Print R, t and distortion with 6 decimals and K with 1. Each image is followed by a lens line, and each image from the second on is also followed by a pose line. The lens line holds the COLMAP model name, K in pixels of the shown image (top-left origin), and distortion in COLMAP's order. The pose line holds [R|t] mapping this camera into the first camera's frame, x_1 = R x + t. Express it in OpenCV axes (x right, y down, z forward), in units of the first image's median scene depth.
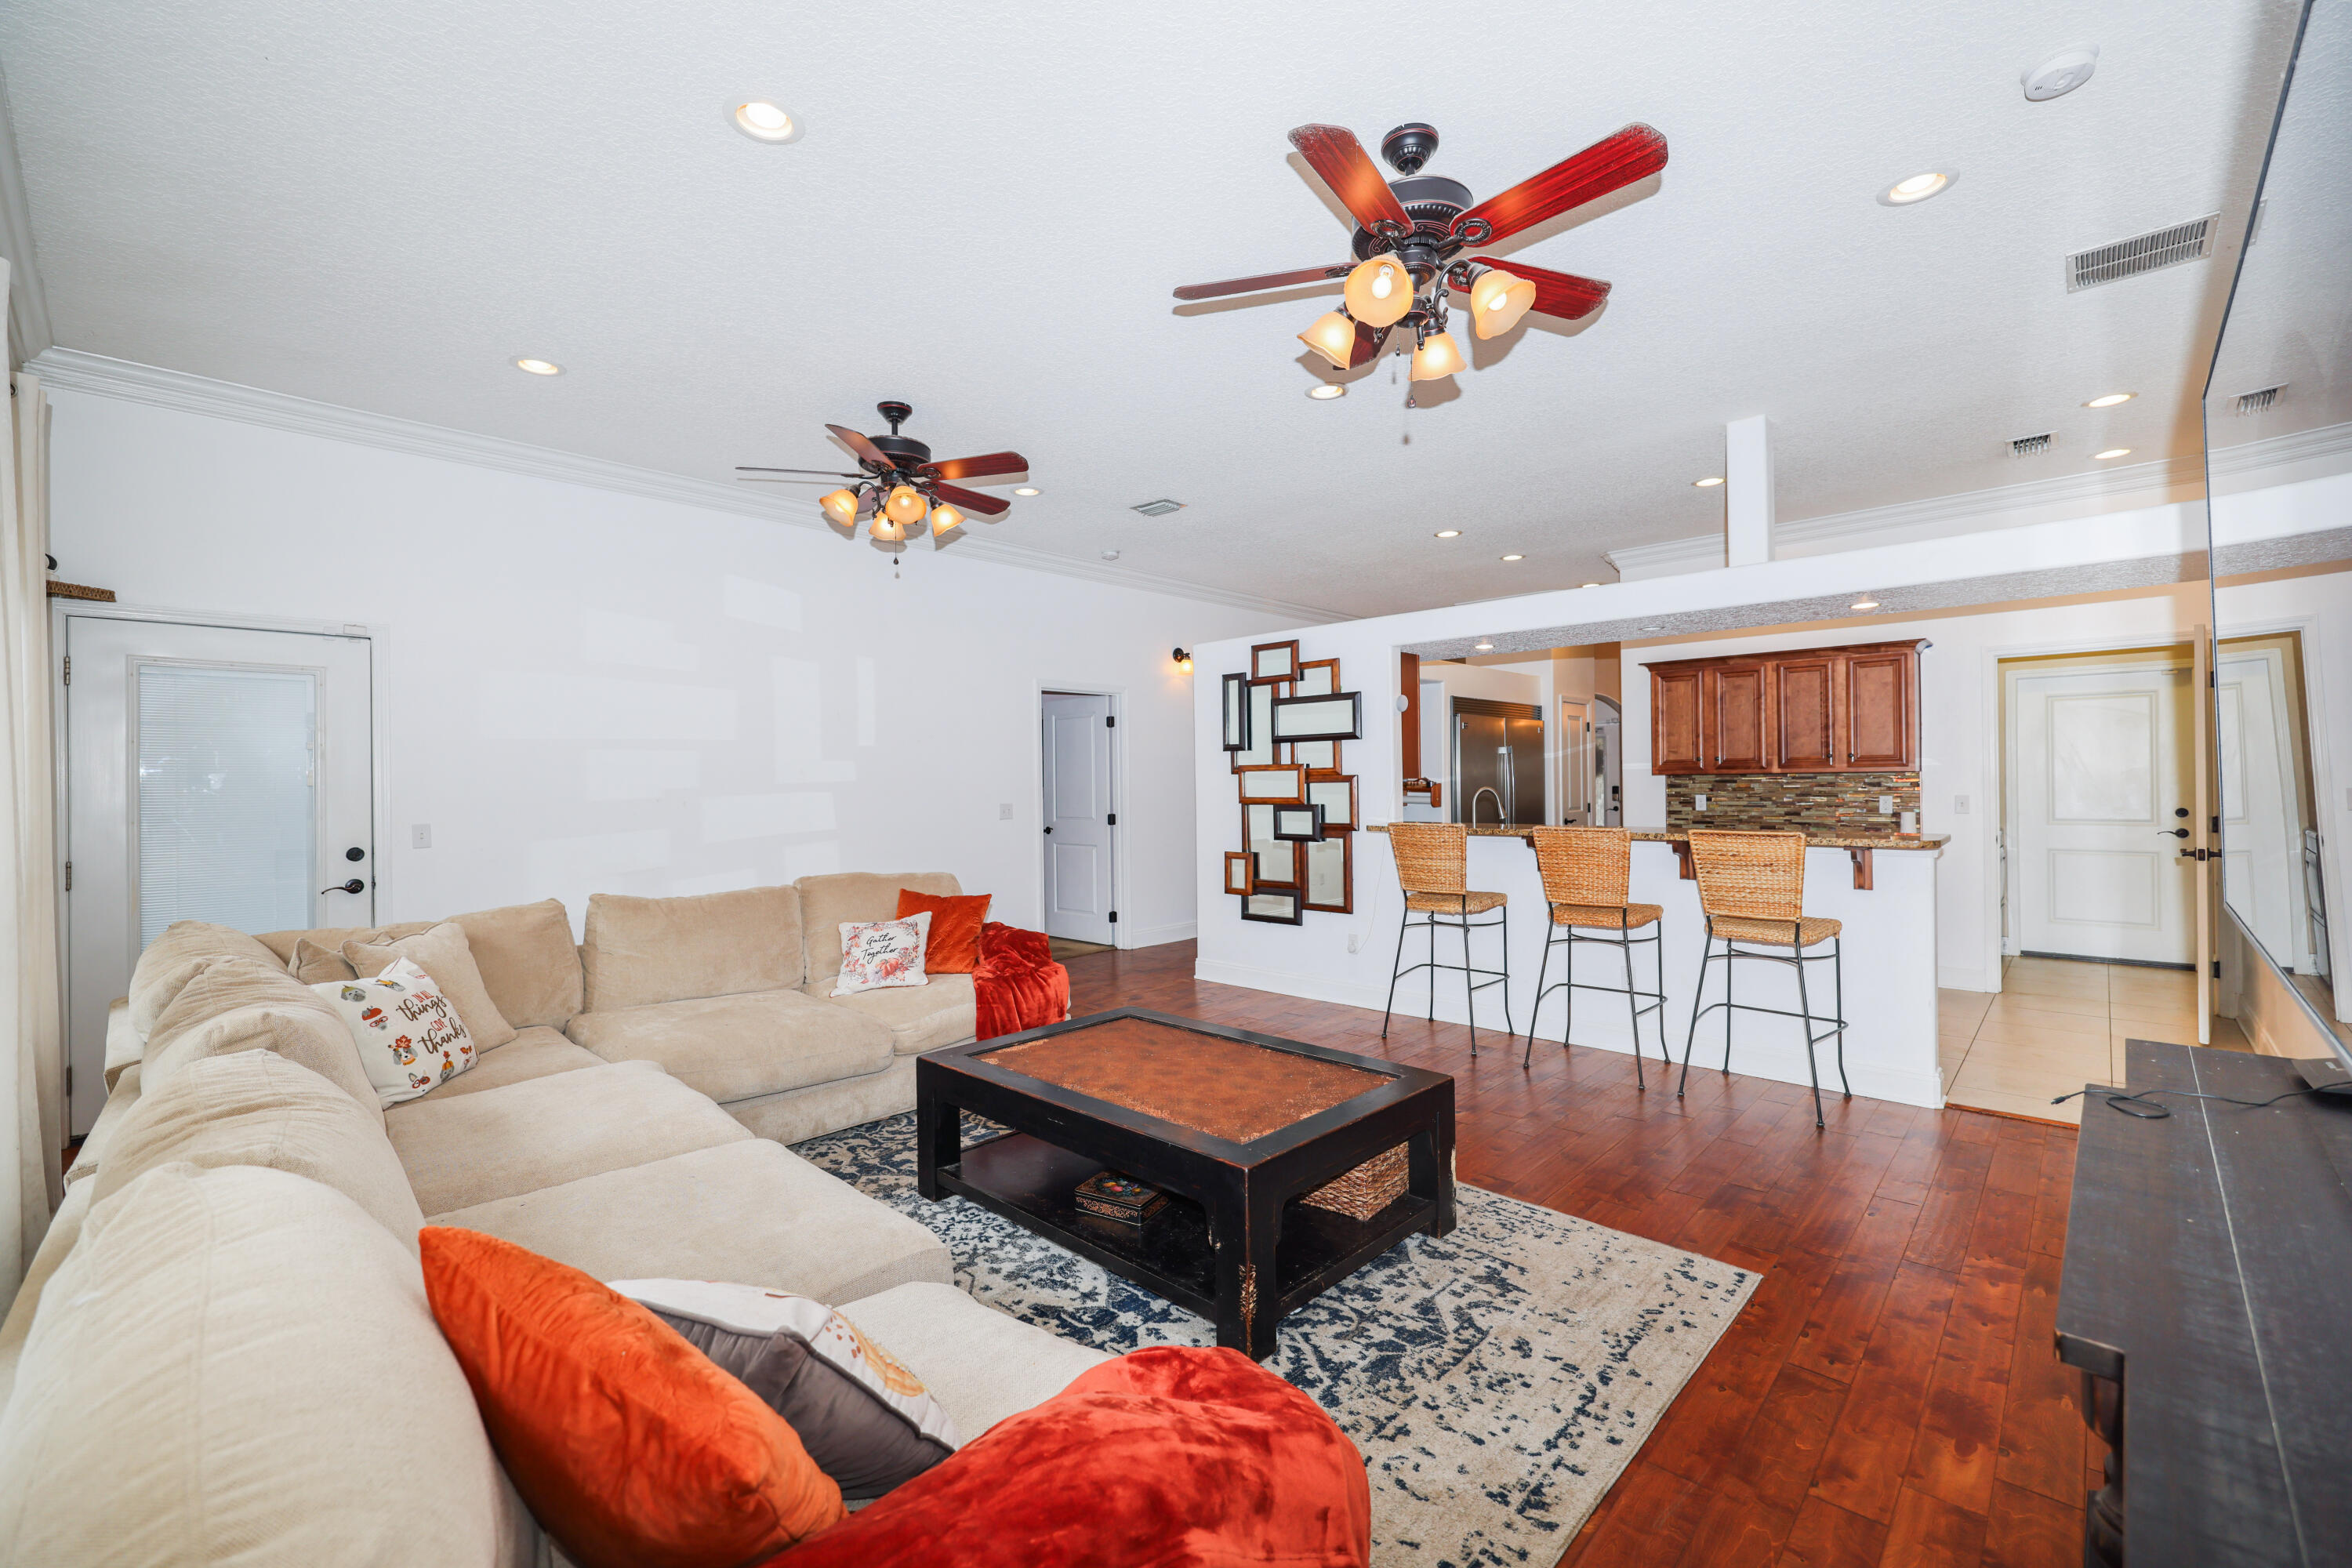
lens RADIAL K [[977.6, 0, 1183.8], [0, 977.6, 797.0], [0, 0, 1]] dist [0.003384, -0.000547]
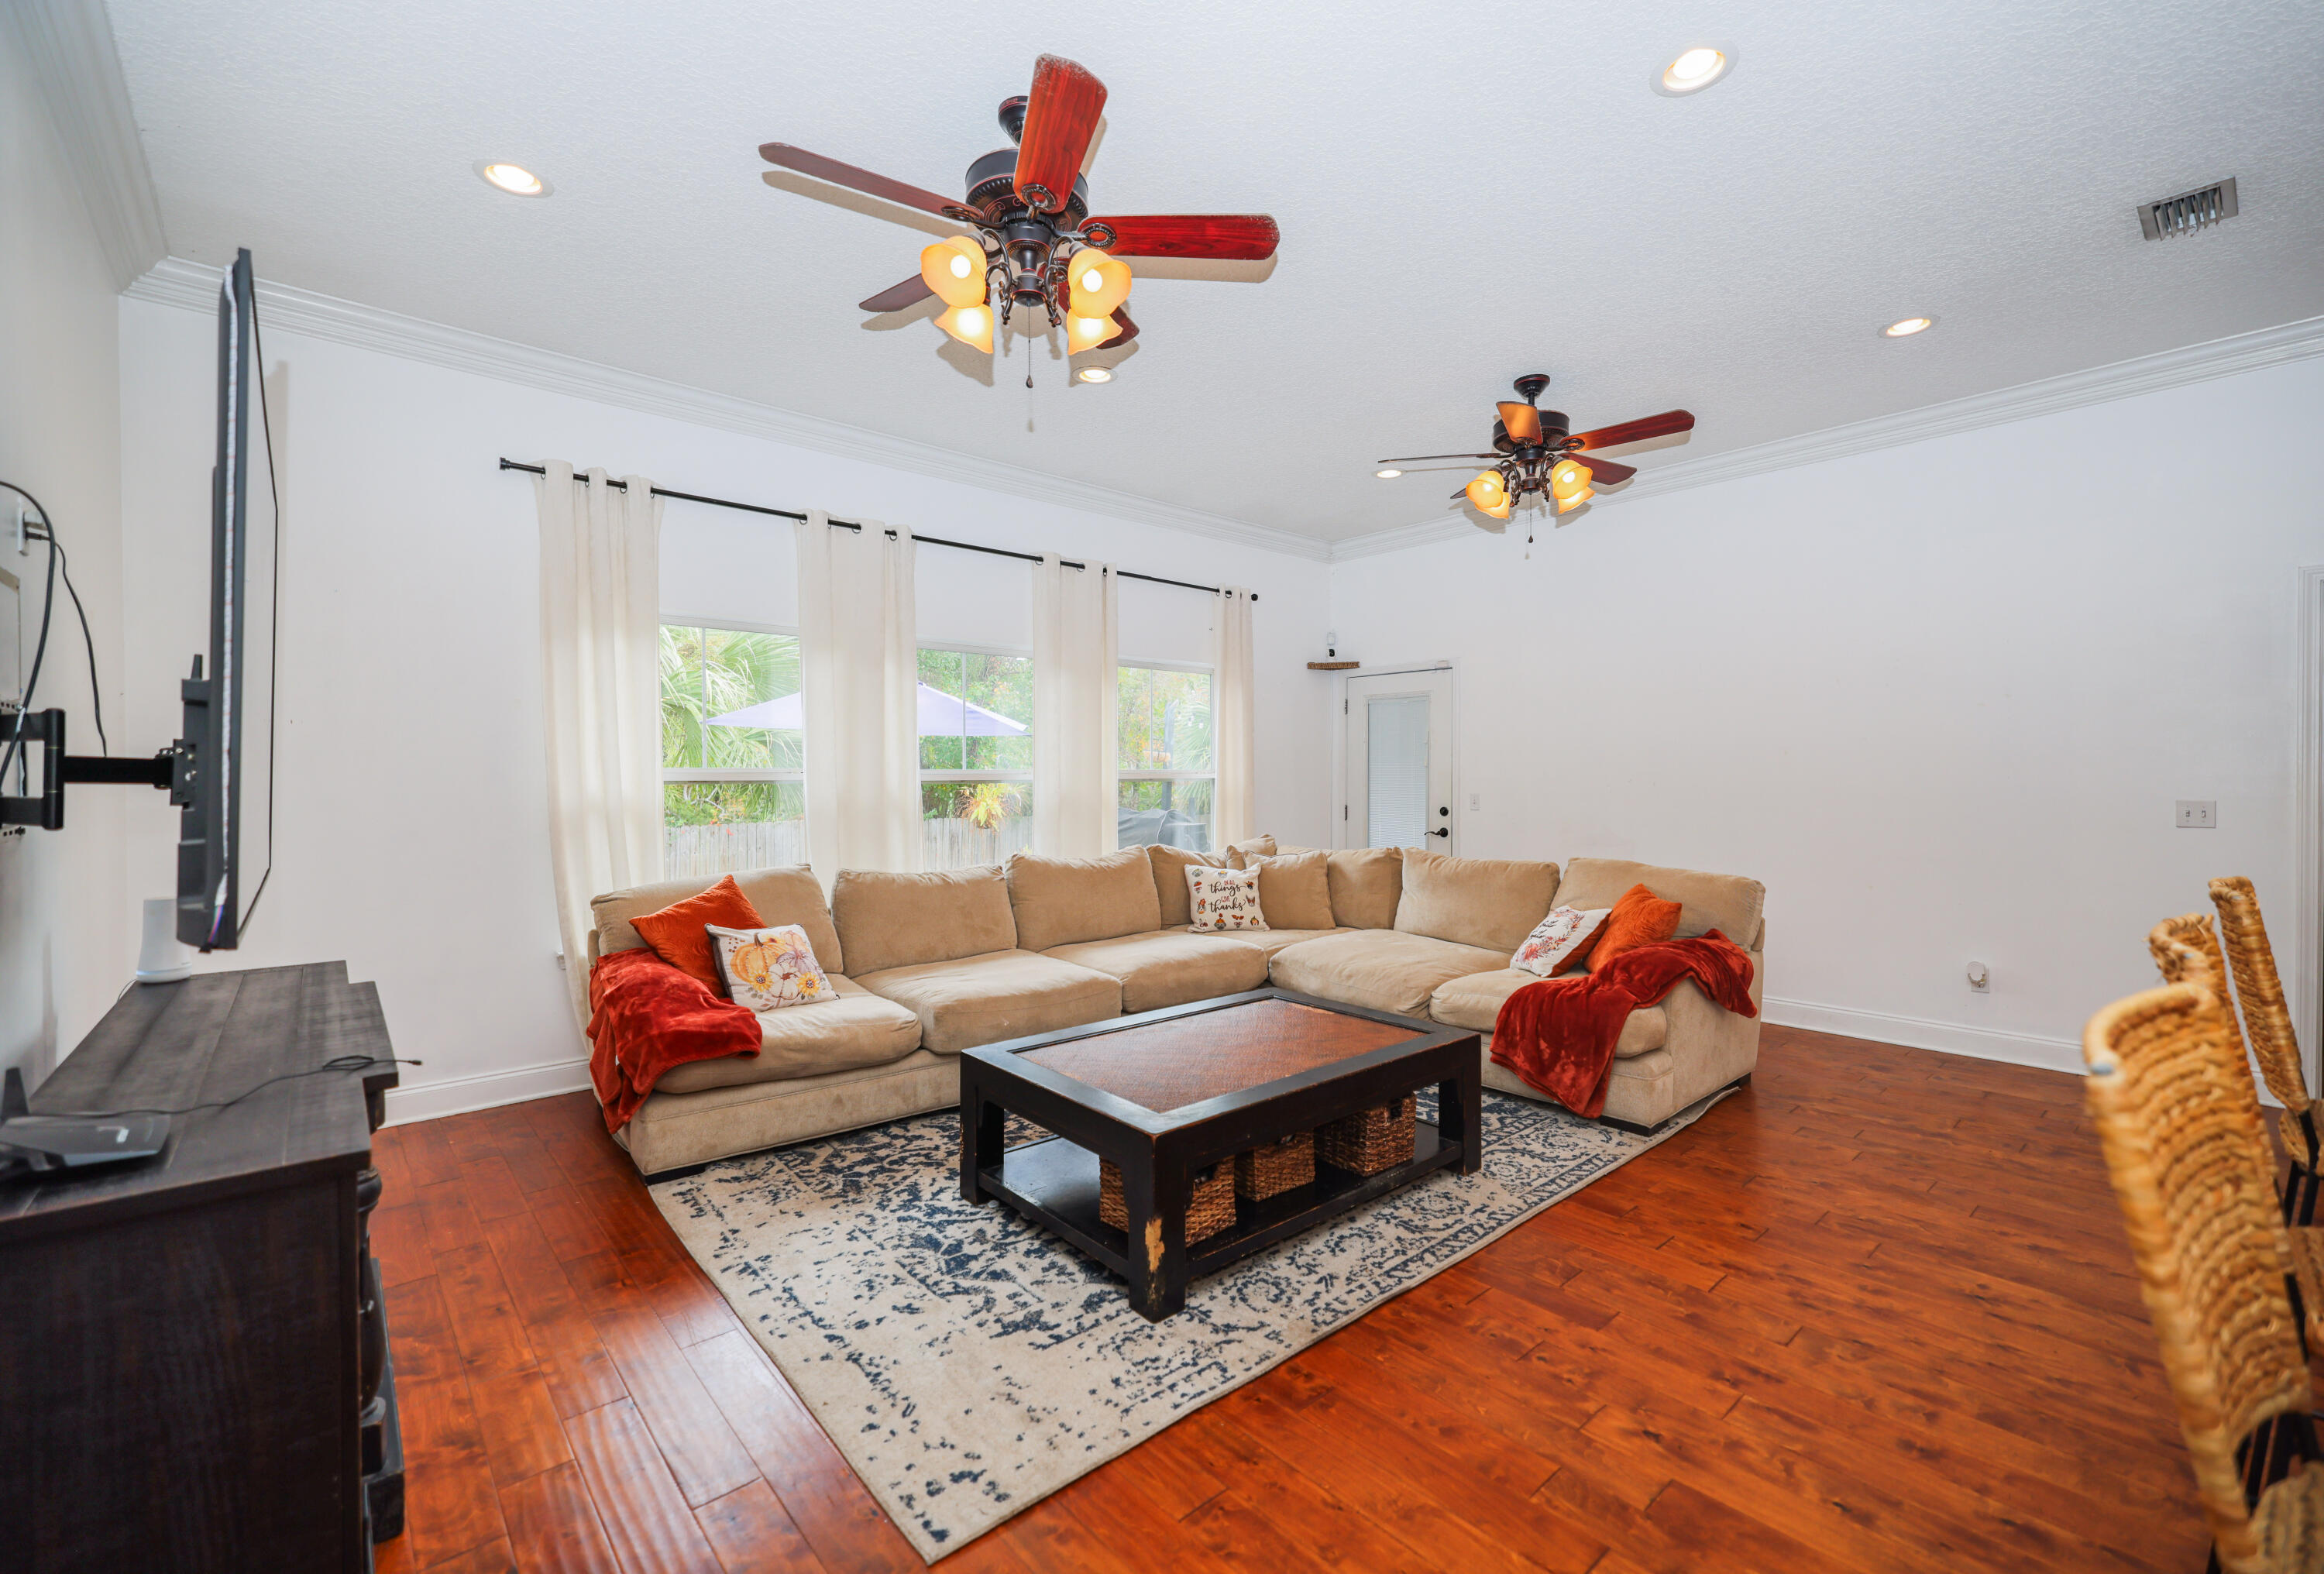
lens RADIAL K [[984.5, 0, 1185.9], [0, 984.5, 784.7], [0, 0, 1]] dist [0.001214, 0.000612]
pose [[-0.088141, 0.020801, -0.995891, 0.528941], [-0.012395, 0.999682, 0.021978, -0.009897], [0.996031, 0.014281, -0.087855, 0.538238]]
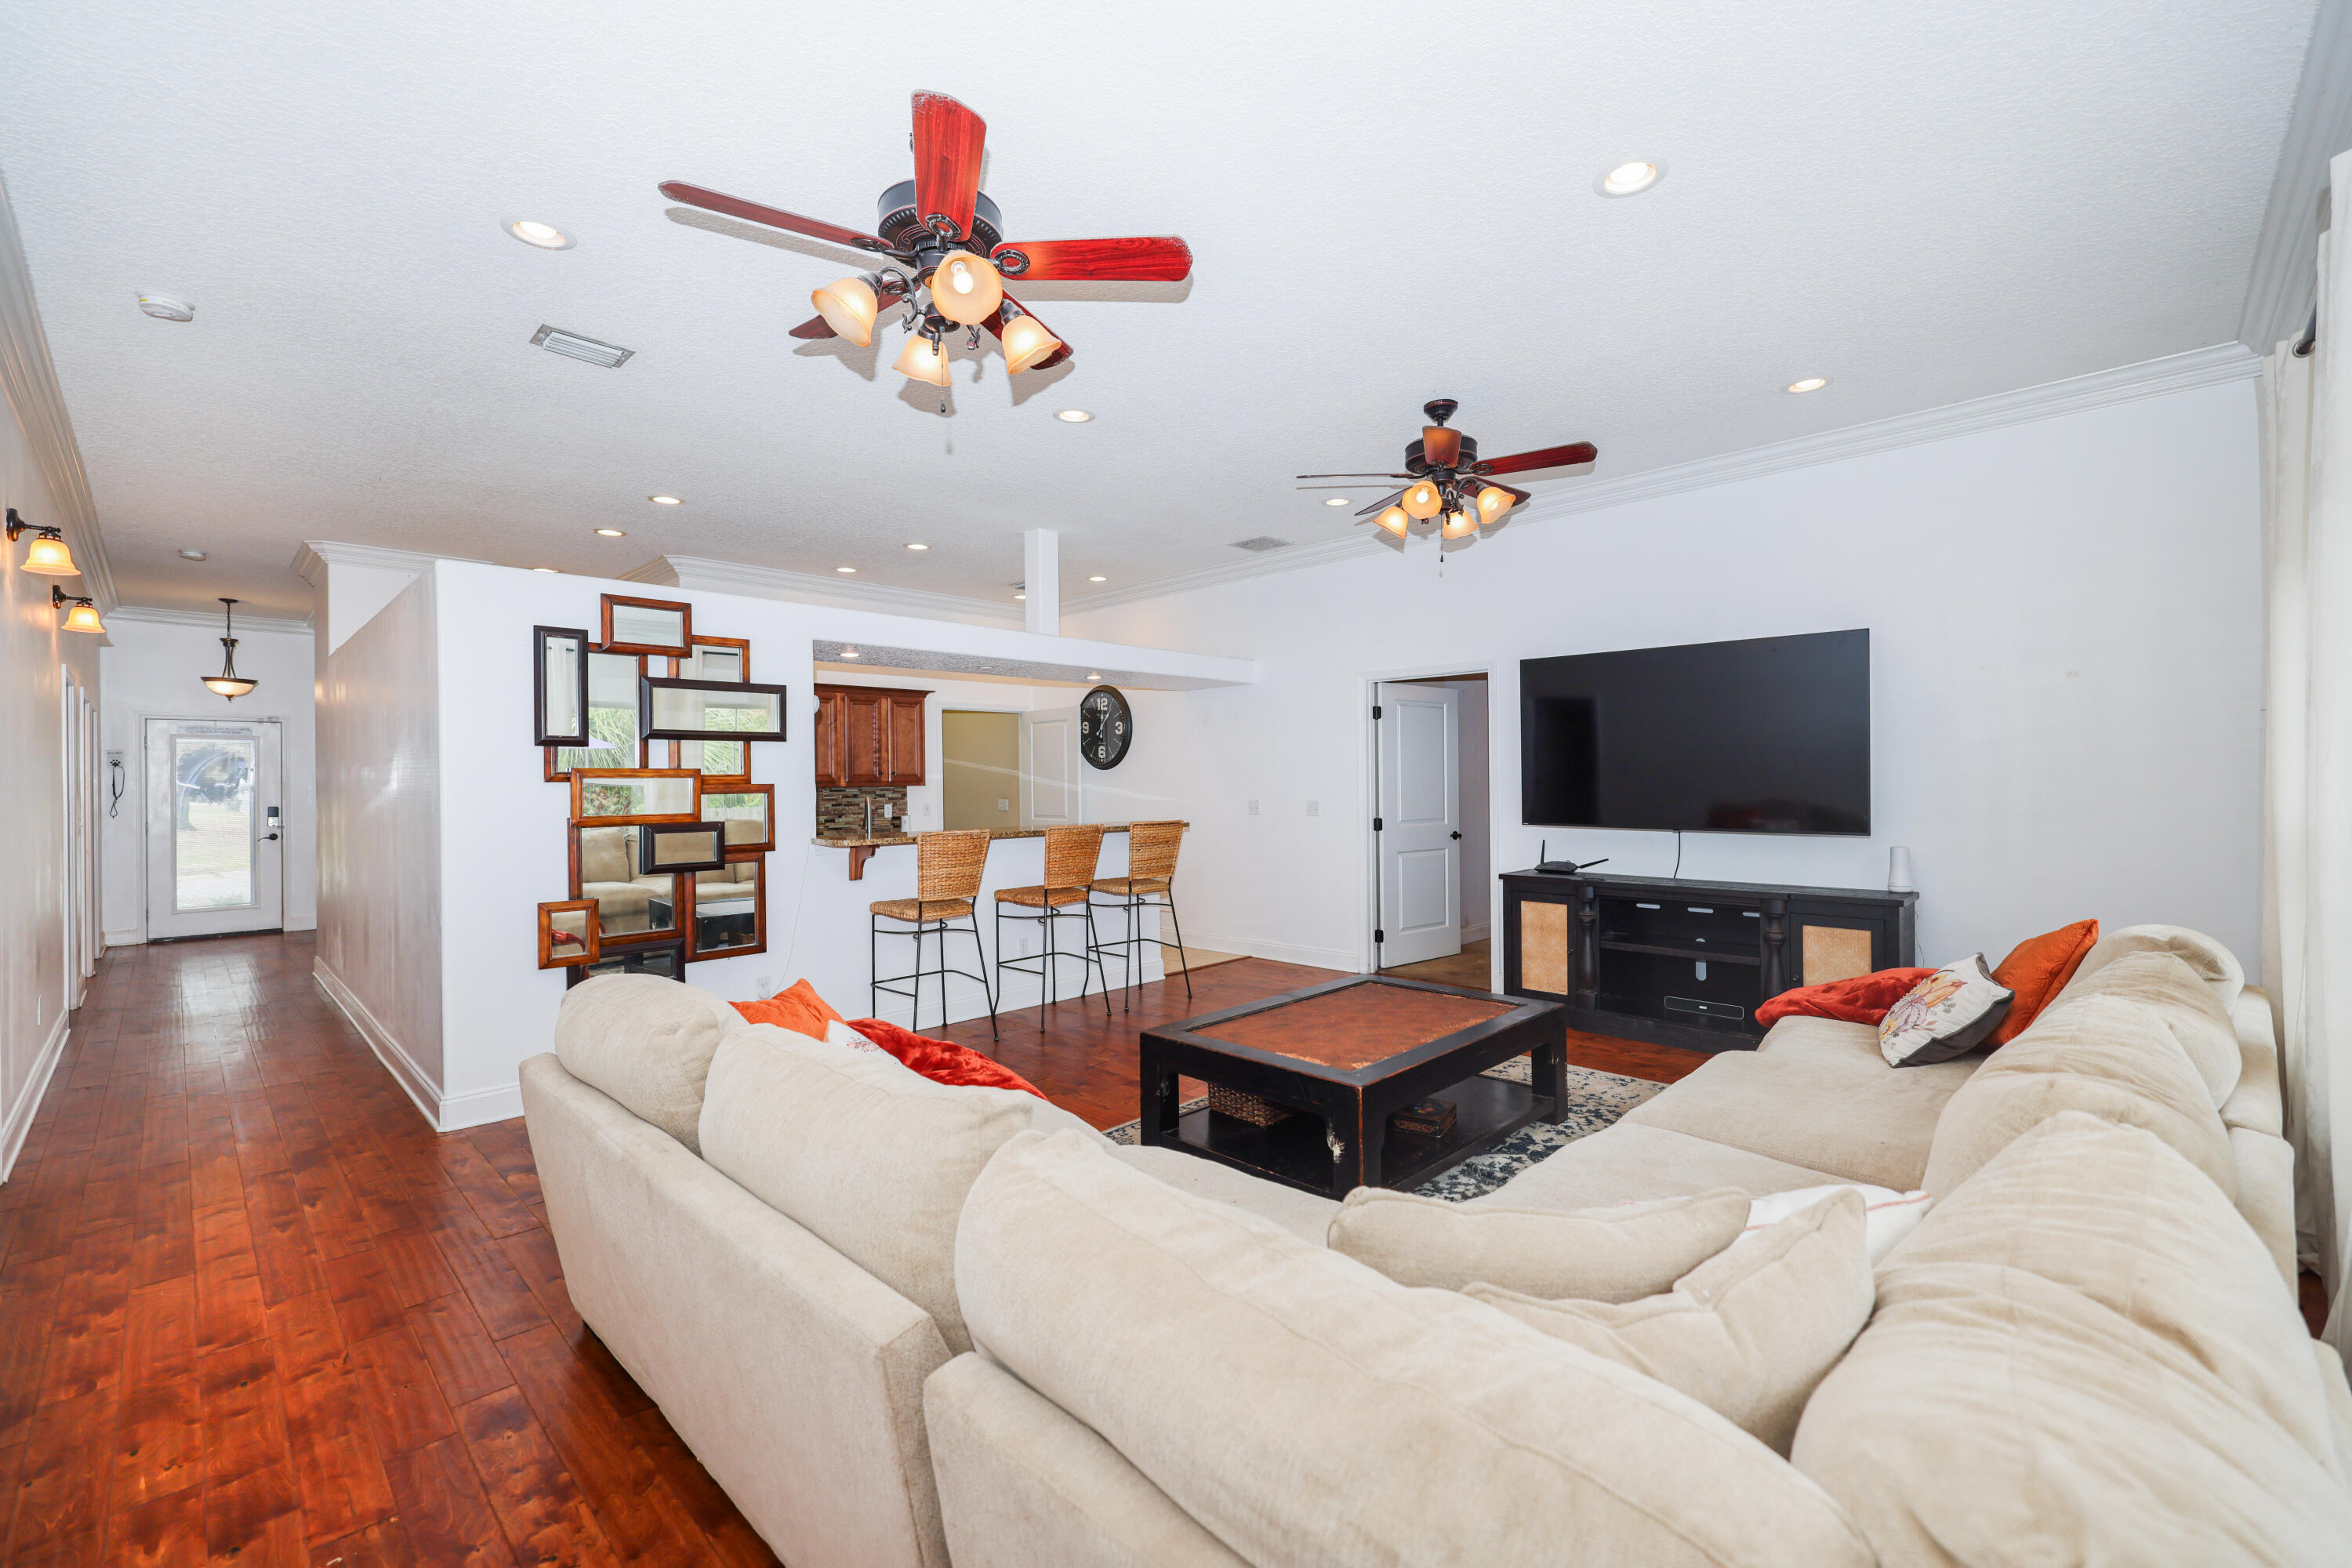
lens RADIAL K [[977.6, 0, 1183.4], [0, 977.6, 786.8], [0, 0, 1]] dist [0.003384, -0.000547]
pose [[0.019086, 0.006467, 0.999797, -0.636841], [0.026928, 0.999613, -0.006980, -0.004695], [-0.999455, 0.027055, 0.018904, 0.616436]]
